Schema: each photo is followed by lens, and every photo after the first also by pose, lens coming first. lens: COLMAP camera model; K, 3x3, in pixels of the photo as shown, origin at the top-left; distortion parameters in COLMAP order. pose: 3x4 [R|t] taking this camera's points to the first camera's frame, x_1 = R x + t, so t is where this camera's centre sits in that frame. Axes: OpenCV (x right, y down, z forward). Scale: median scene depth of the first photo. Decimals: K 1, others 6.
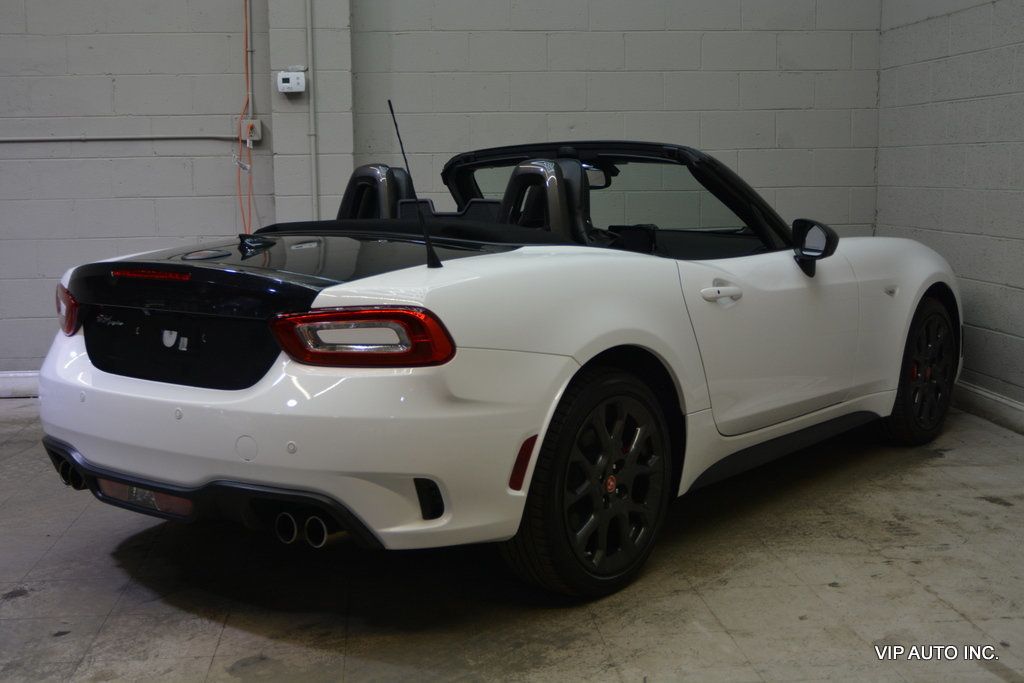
lens RADIAL K [[1248.2, 0, 508.3], [0, 1248.2, 340.3], [0, 0, 1]] dist [-0.012650, -0.003030]
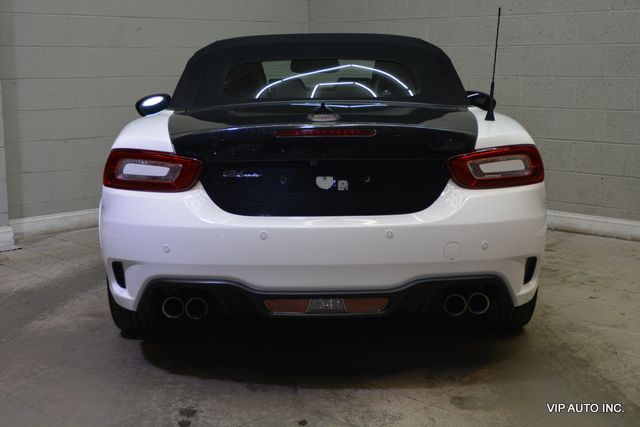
lens RADIAL K [[906.2, 0, 319.6], [0, 906.2, 214.7], [0, 0, 1]] dist [-0.003310, -0.039724]
pose [[0.771277, -0.094234, 0.629486, -0.629783], [0.079698, 0.995494, 0.051376, -0.012275], [-0.631491, 0.010543, 0.775312, 0.195710]]
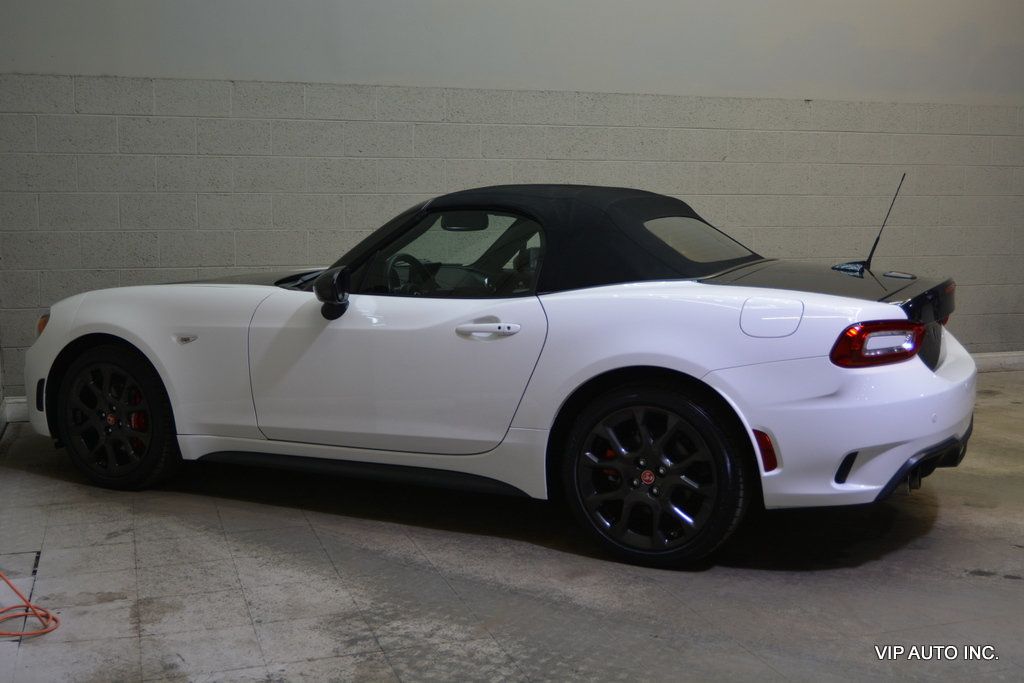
lens RADIAL K [[1163.4, 0, 510.8], [0, 1163.4, 339.5], [0, 0, 1]] dist [-0.001764, -0.007757]
pose [[-0.222952, -0.104551, 0.969206, -1.023545], [0.135041, 0.981334, 0.136924, -0.170134], [-0.965430, 0.161411, -0.204672, 1.238550]]
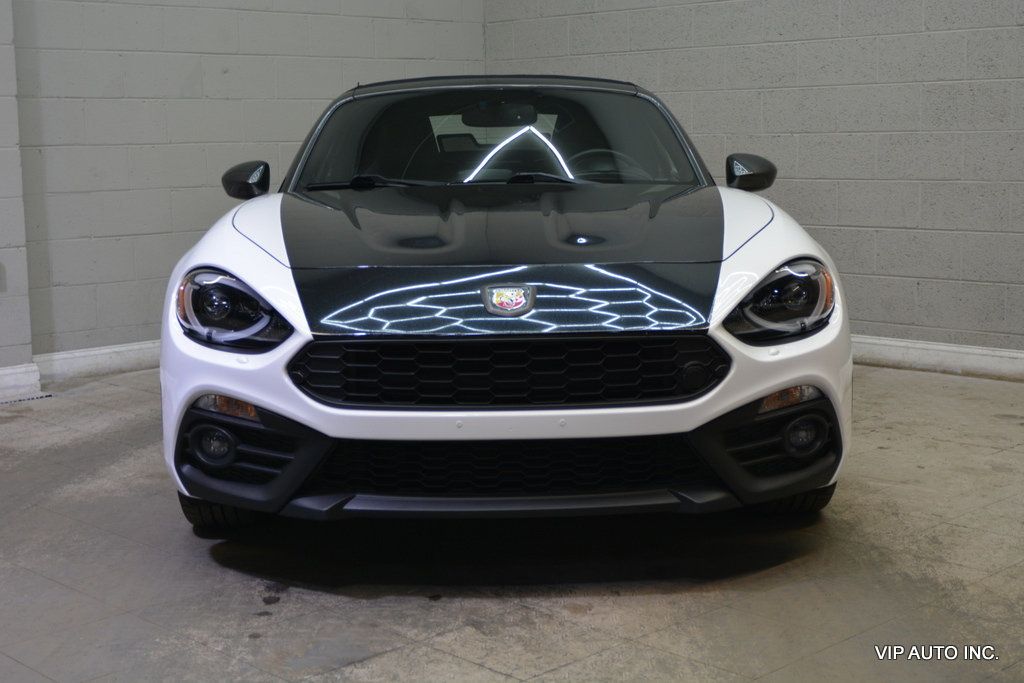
lens RADIAL K [[1466.1, 0, 511.9], [0, 1466.1, 338.6], [0, 0, 1]] dist [0.007720, -0.070079]
pose [[0.781212, -0.085889, 0.618329, -0.668686], [0.091635, 0.995538, 0.022511, 0.021027], [-0.617503, 0.039075, 0.785597, 0.087358]]
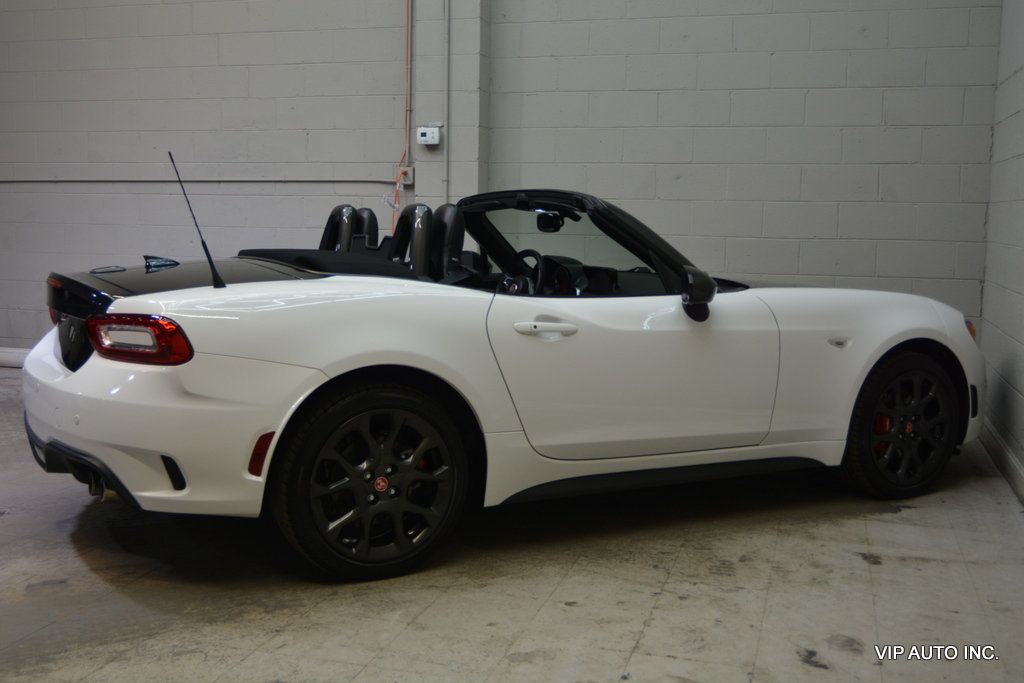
lens RADIAL K [[1118.7, 0, 508.5], [0, 1118.7, 339.8], [0, 0, 1]] dist [-0.007062, -0.003393]
pose [[0.925776, 0.069827, -0.371569, 0.424585], [-0.078343, 0.996895, -0.007854, -0.014440], [0.369867, 0.036381, 0.928372, 0.058752]]
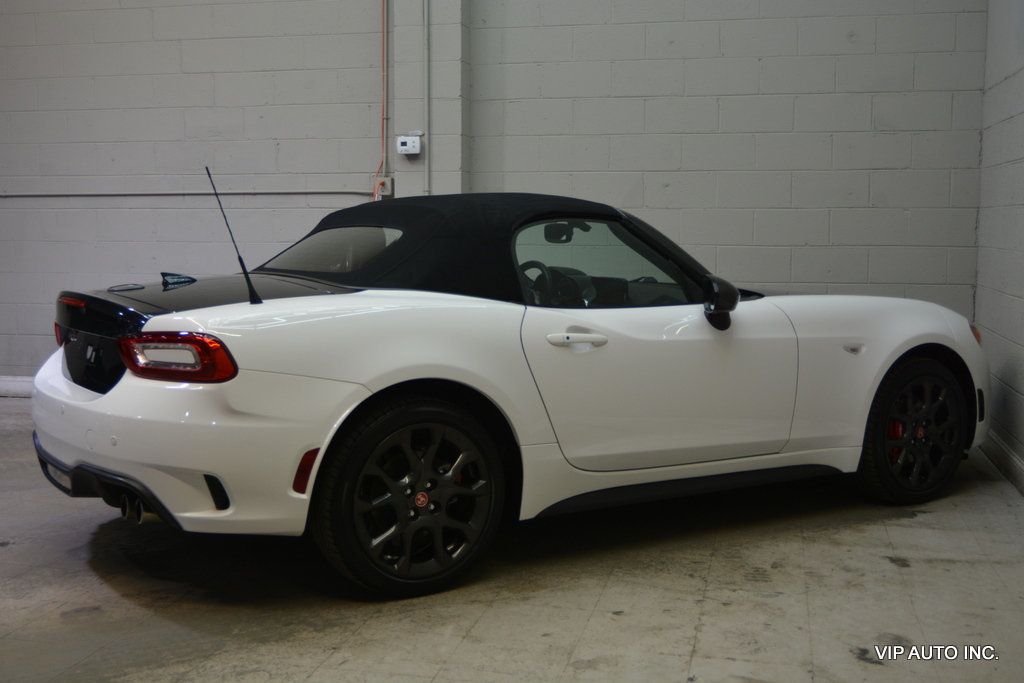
lens RADIAL K [[1196.3, 0, 511.1], [0, 1196.3, 340.0], [0, 0, 1]] dist [-0.006598, -0.013126]
pose [[0.948555, 0.046877, -0.313122, 0.372222], [-0.058249, 0.997935, -0.027057, -0.004371], [0.311207, 0.043904, 0.949328, -0.015735]]
